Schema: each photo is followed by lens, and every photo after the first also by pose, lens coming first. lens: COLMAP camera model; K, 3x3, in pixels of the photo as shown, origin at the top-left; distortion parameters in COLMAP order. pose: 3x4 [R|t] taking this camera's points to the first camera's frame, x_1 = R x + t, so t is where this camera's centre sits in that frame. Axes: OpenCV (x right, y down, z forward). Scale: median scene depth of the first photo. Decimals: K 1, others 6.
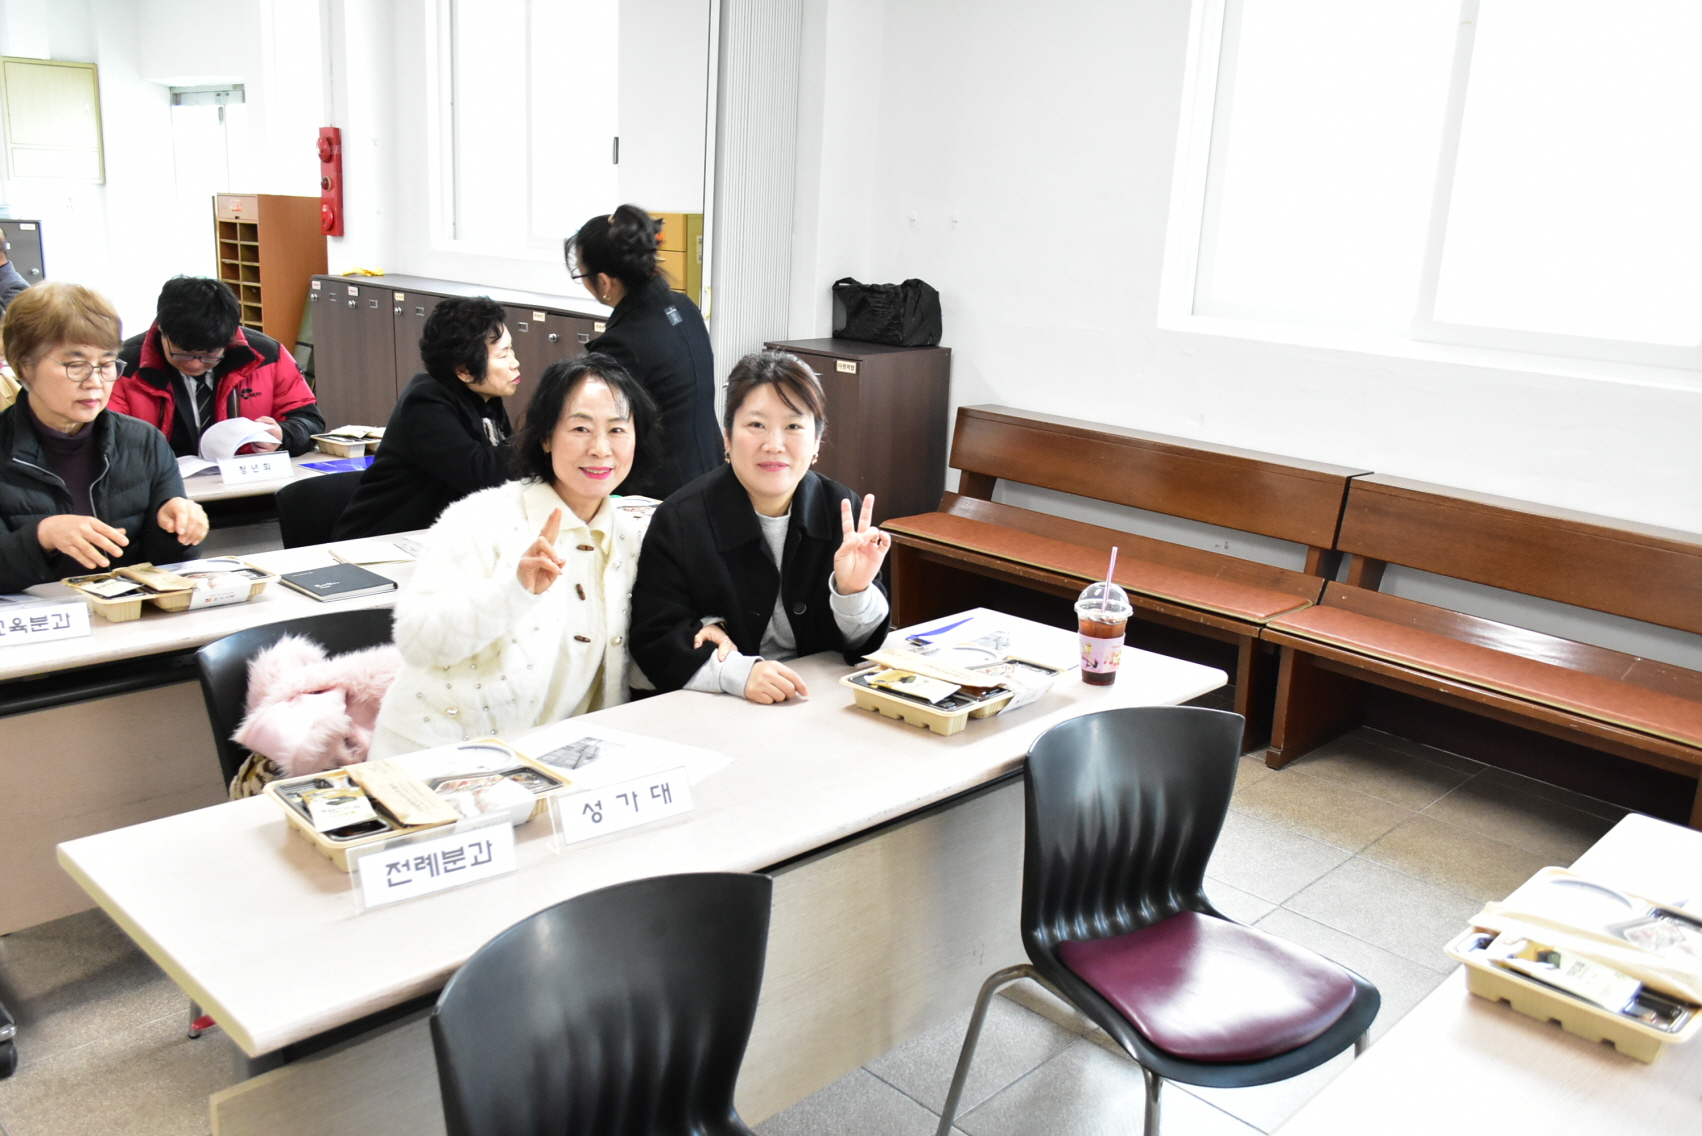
lens RADIAL K [[1393.5, 0, 851.0], [0, 1393.5, 568.0], [0, 0, 1]] dist [-0.015920, -0.006780]
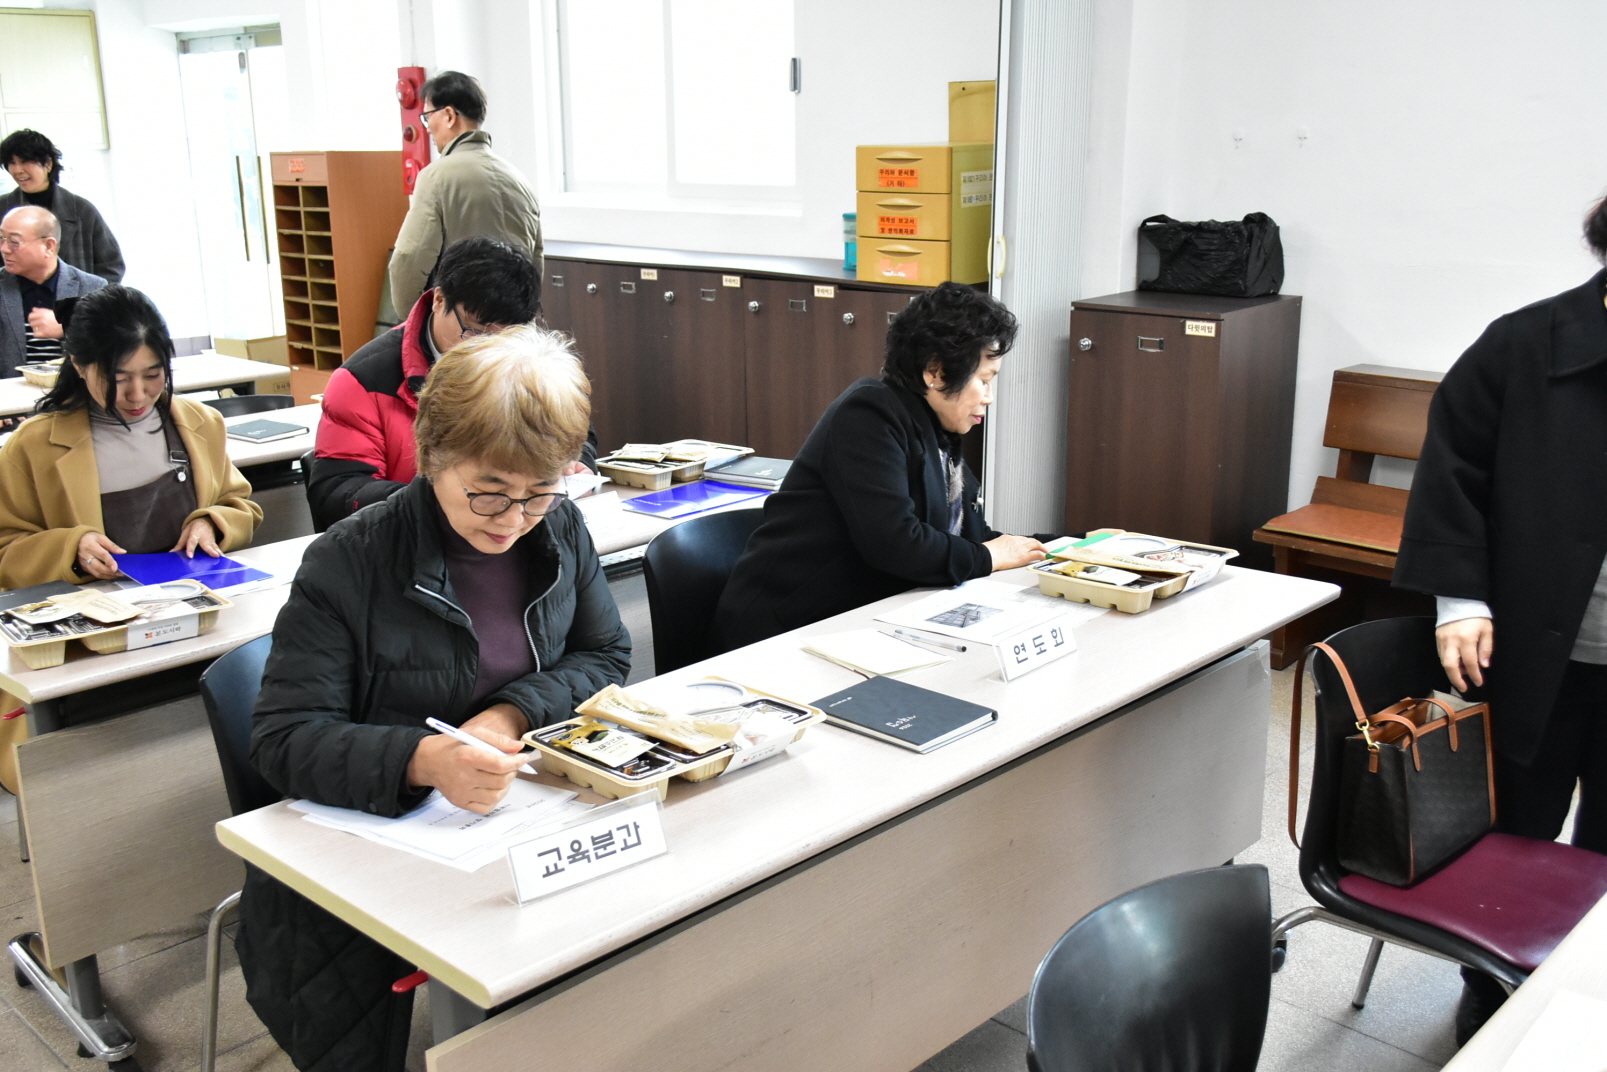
lens RADIAL K [[1483.5, 0, 803.5], [0, 1483.5, 536.0], [0, 0, 1]] dist [-0.013448, -0.008006]
pose [[0.998504, -0.054062, -0.008188, -0.181876], [0.054171, 0.998437, 0.013781, -0.040061], [0.007430, -0.014204, 0.999872, 0.121331]]
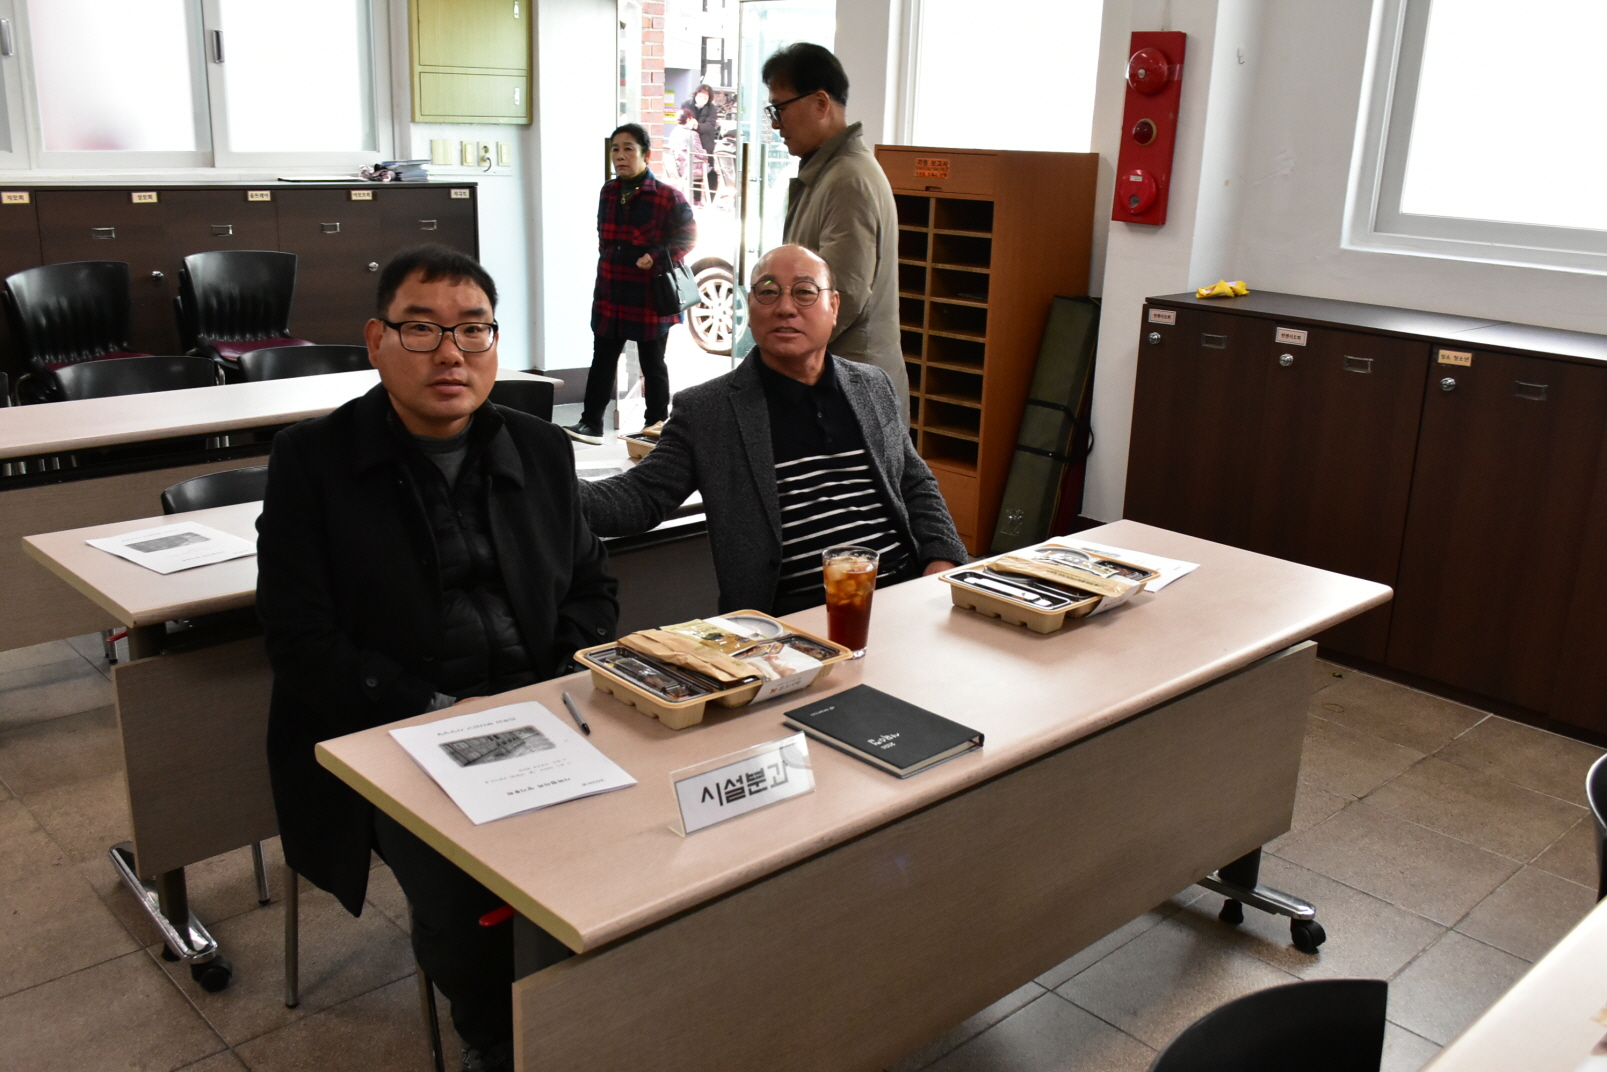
lens RADIAL K [[1394.7, 0, 869.4], [0, 1394.7, 538.3], [0, 0, 1]] dist [-0.020131, -0.009094]
pose [[0.999962, -0.007072, -0.005106, -0.616162], [0.007263, 0.999229, 0.038575, -0.168335], [0.004830, -0.038611, 0.999243, 0.533323]]
